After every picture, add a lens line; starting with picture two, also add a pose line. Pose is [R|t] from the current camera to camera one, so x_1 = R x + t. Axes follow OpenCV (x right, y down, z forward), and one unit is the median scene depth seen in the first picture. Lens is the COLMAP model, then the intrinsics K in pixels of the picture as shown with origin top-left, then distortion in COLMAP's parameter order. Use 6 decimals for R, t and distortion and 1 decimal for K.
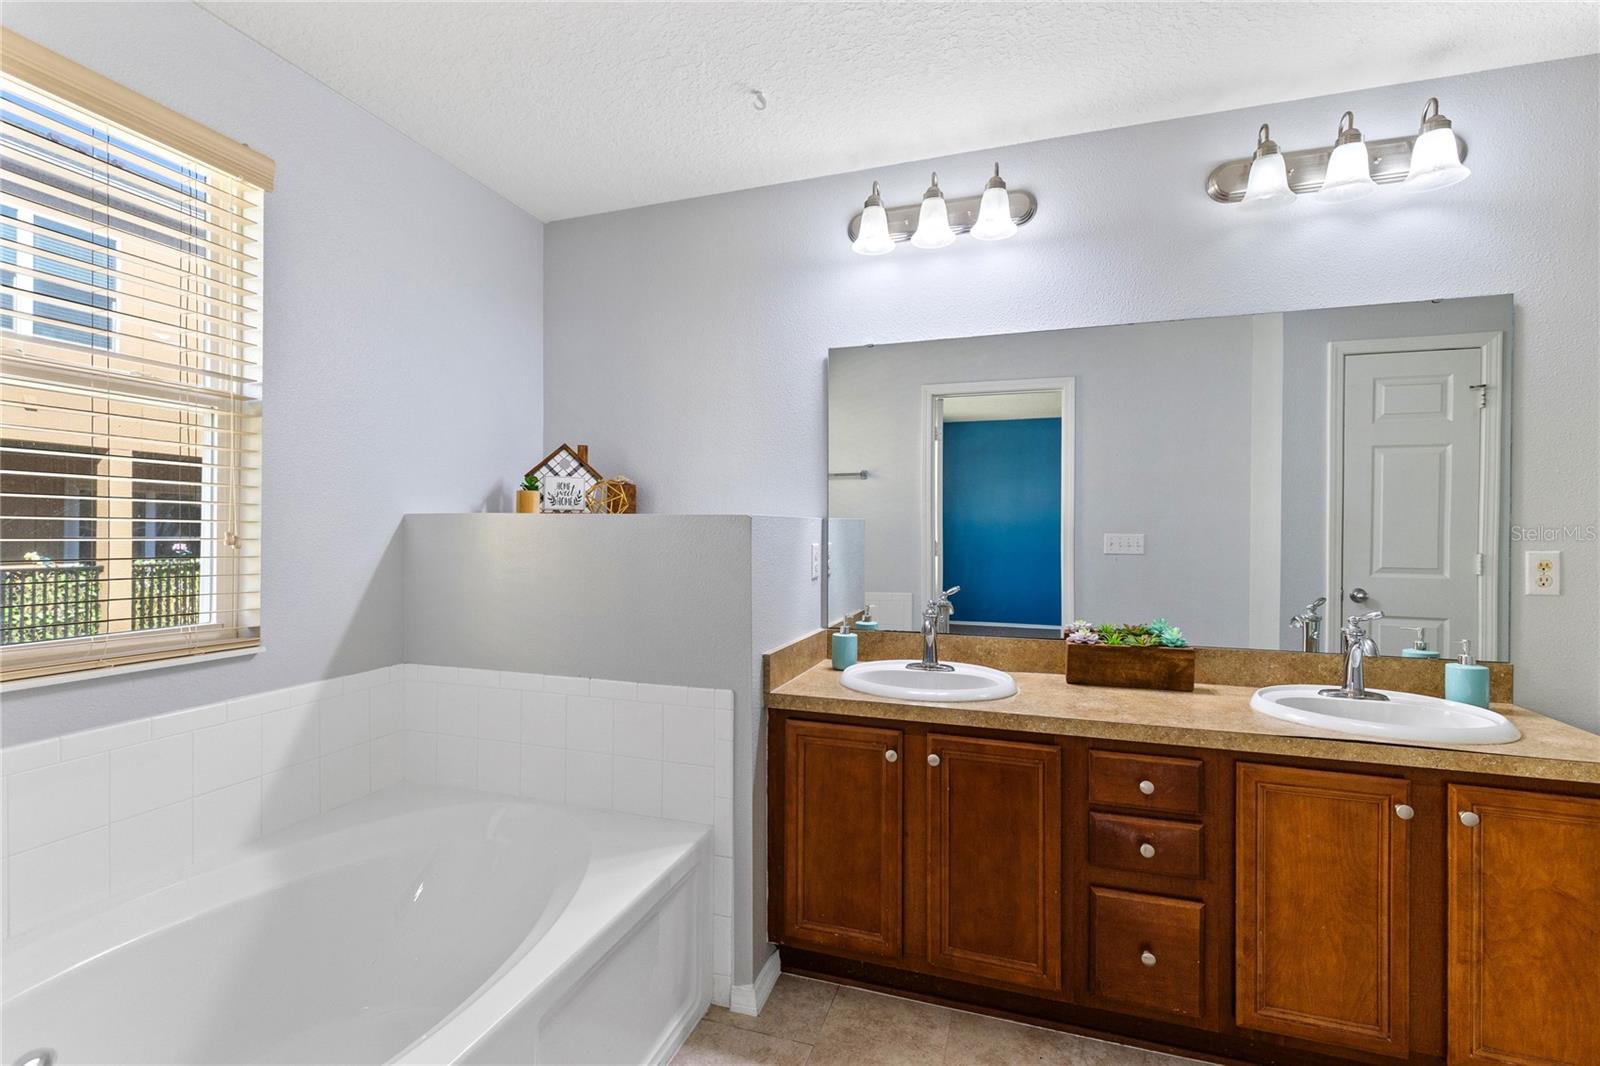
lens RADIAL K [[723.0, 0, 800.2], [0, 723.0, 526.0], [0, 0, 1]] dist [0.004558, -0.000548]
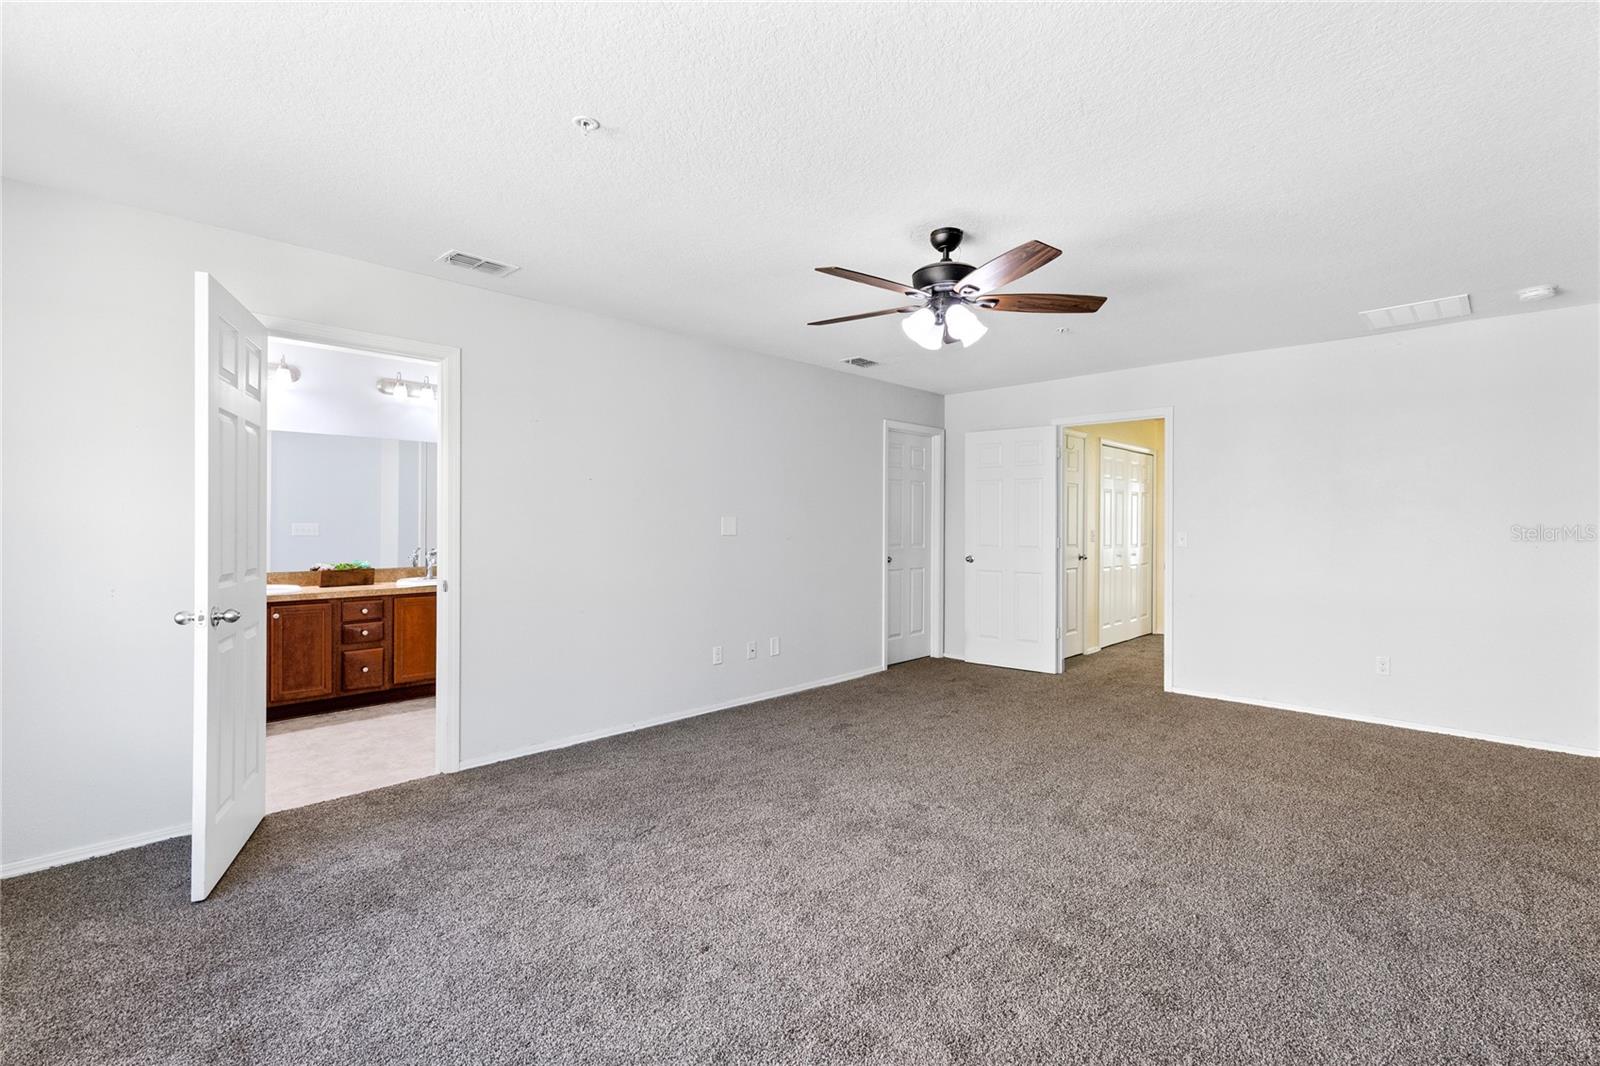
lens RADIAL K [[723.0, 0, 804.2], [0, 723.0, 526.1], [0, 0, 1]] dist [0.004558, -0.000548]
pose [[0.429488, -0.008717, 0.903030, -1.229332], [-0.006534, 0.999897, 0.012760, -0.026414], [-0.903049, -0.011381, 0.429387, -1.629062]]
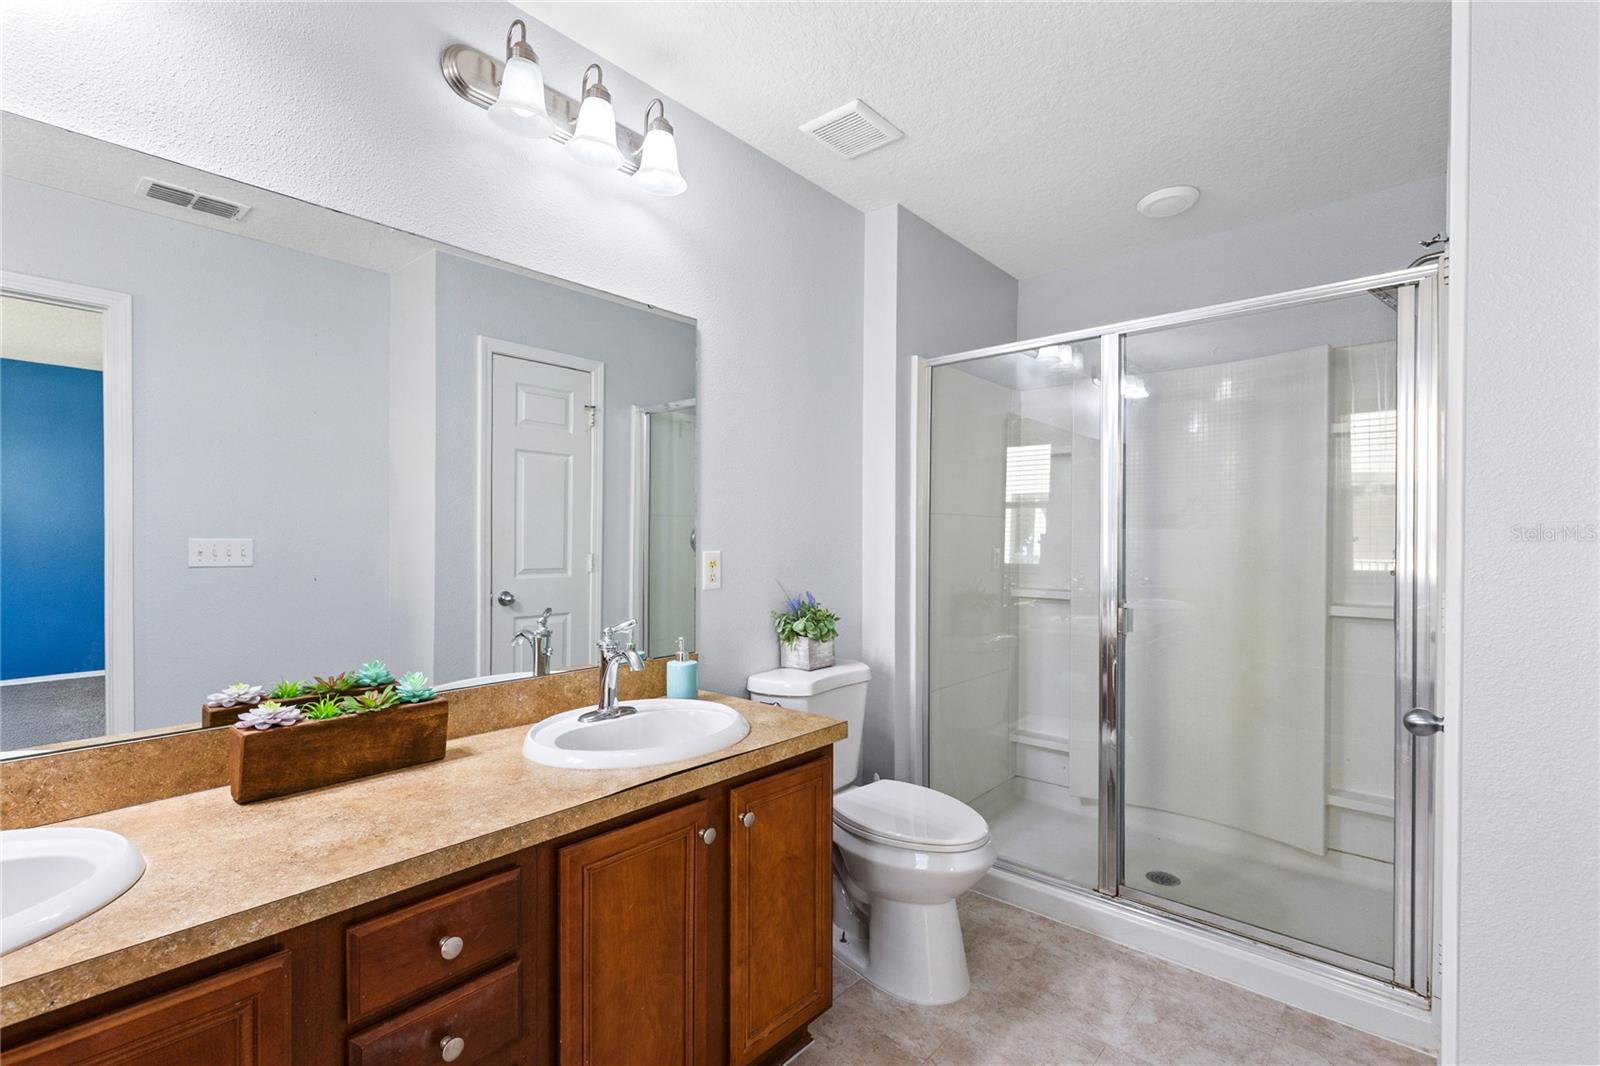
lens RADIAL K [[723.0, 0, 801.8], [0, 723.0, 542.3], [0, 0, 1]] dist [0.004558, -0.000548]
pose [[0.388197, -0.012428, 0.921493, 0.024551], [-0.004856, 0.999868, 0.015530, 0.002579], [-0.921564, -0.010504, 0.388085, 0.430744]]
